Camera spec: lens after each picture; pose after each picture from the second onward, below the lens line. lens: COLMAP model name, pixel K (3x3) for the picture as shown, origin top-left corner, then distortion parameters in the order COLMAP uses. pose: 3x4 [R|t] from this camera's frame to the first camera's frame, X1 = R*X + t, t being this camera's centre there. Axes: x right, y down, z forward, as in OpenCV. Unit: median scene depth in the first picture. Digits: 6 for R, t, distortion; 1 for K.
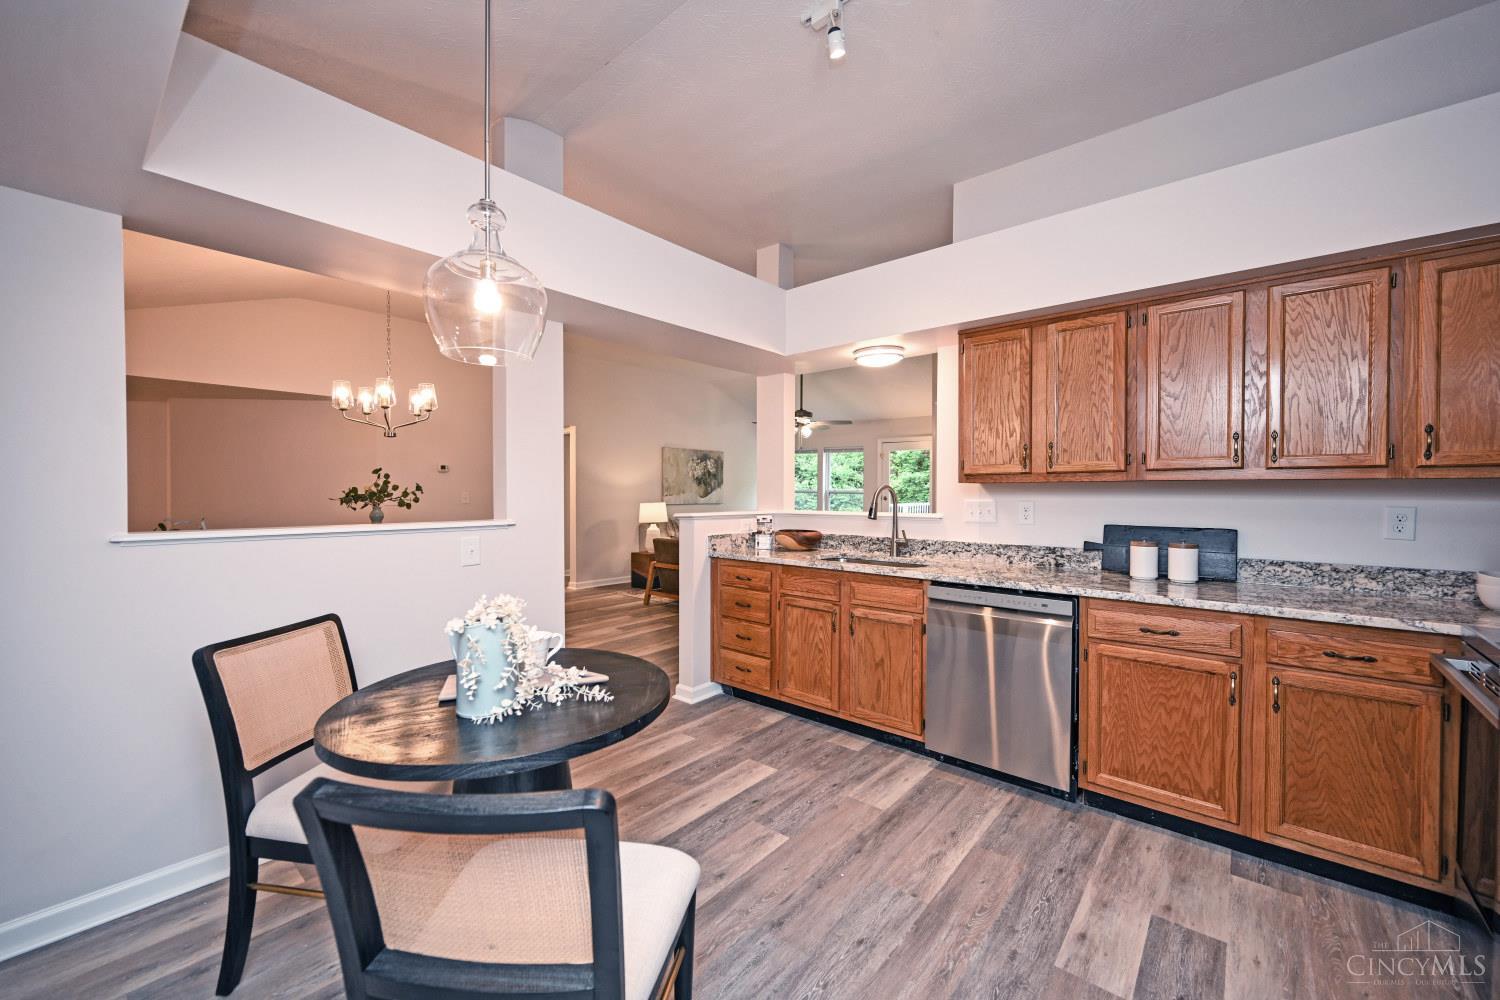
lens RADIAL K [[588.8, 0, 751.9], [0, 588.8, 498.0], [0, 0, 1]] dist [-0.002317, 0.000214]
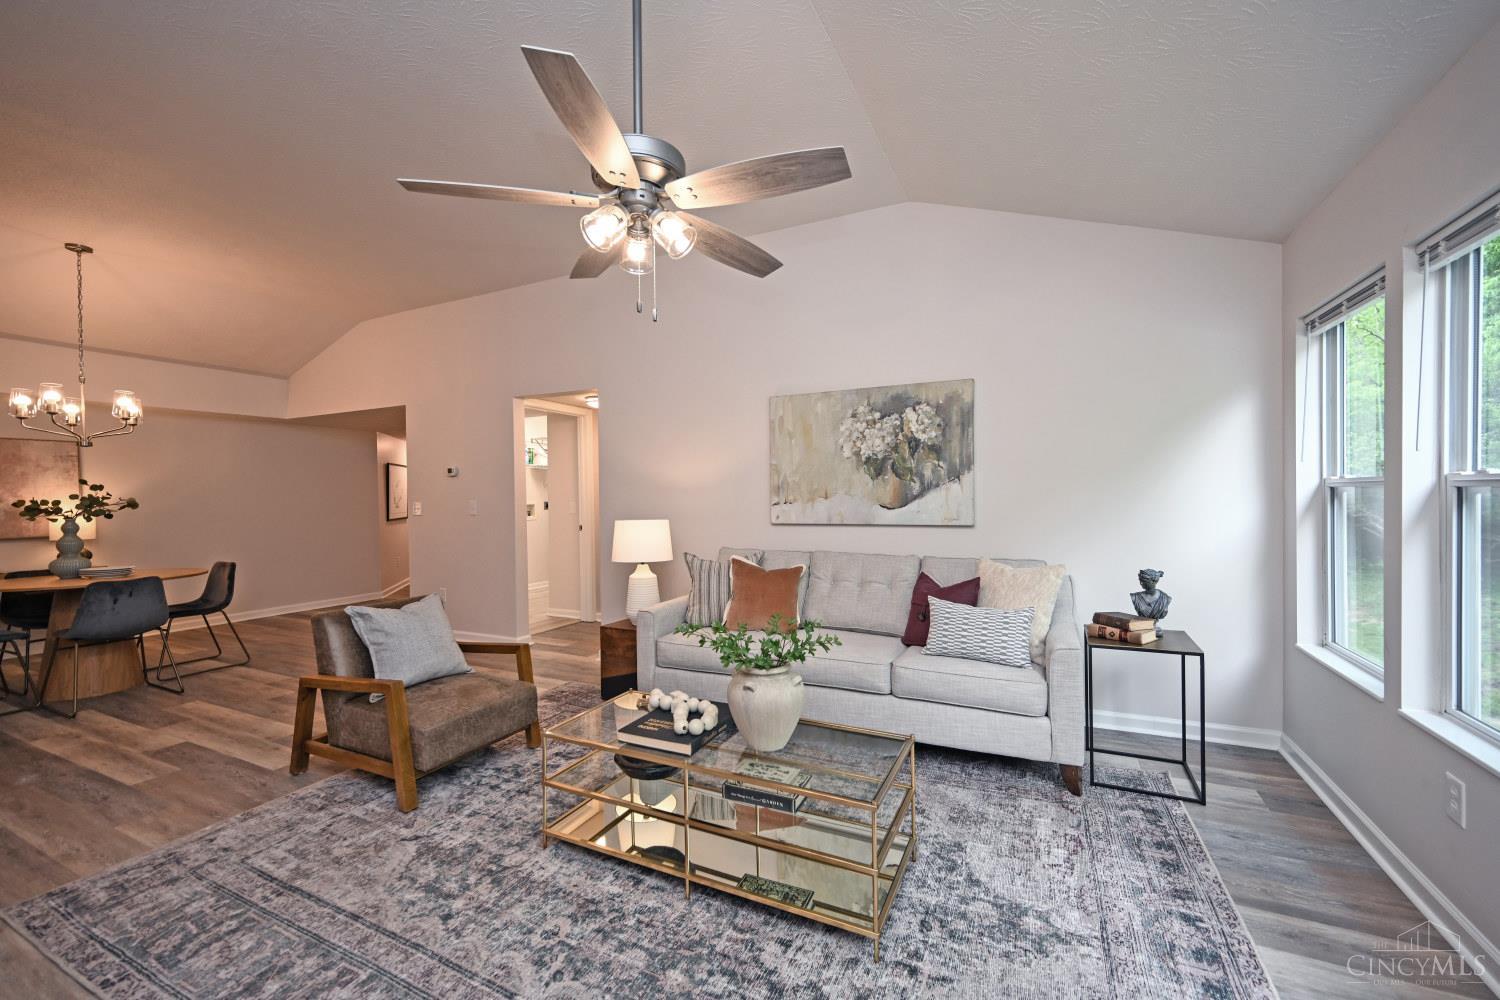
lens RADIAL K [[588.8, 0, 750.5], [0, 588.8, 500.7], [0, 0, 1]] dist [-0.002317, 0.000214]
pose [[0.304409, -0.013305, -0.952448, 0.258283], [-0.001373, 0.999895, -0.014406, -0.000230], [0.952540, 0.005693, 0.304359, 0.800718]]
